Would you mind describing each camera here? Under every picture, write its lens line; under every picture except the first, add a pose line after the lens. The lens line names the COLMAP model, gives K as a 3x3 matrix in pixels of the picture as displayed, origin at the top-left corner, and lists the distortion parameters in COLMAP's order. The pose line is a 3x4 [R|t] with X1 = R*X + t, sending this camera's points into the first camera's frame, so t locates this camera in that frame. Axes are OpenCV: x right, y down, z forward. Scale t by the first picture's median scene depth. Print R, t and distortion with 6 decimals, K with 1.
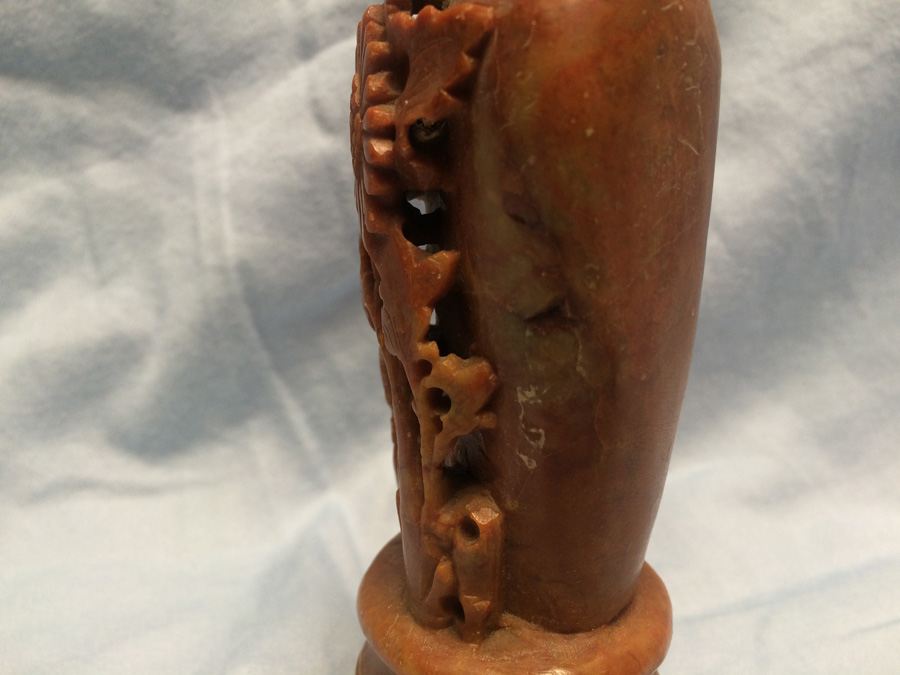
lens RADIAL K [[759.3, 0, 457.9], [0, 759.3, 333.5], [0, 0, 1]] dist [0.001304, -0.020071]
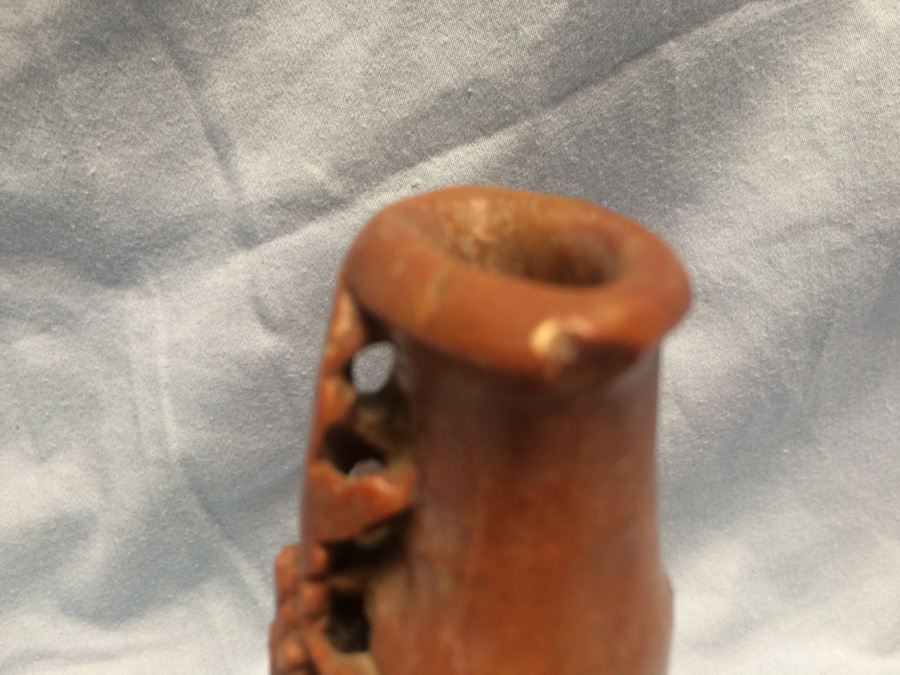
lens RADIAL K [[745.1, 0, 450.2], [0, 745.1, 340.1], [0, 0, 1]] dist [0.056921, -0.087587]
pose [[0.999674, -0.002676, 0.025401, 0.025046], [-0.001146, 0.988798, 0.149255, -0.372123], [-0.025516, -0.149236, 0.988472, 0.073002]]
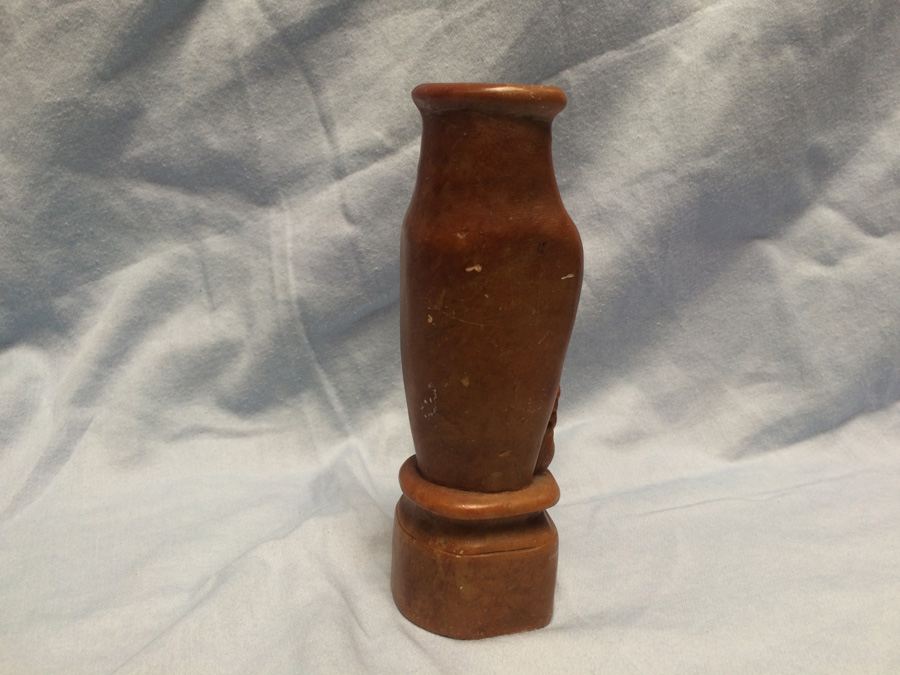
lens RADIAL K [[724.1, 0, 457.9], [0, 724.1, 350.9], [0, 0, 1]] dist [0.037158, -0.006385]
pose [[0.999936, 0.009709, -0.005759, 0.076775], [-0.009580, 0.999715, 0.021886, -0.015002], [0.005969, -0.021829, 0.999744, -0.606725]]
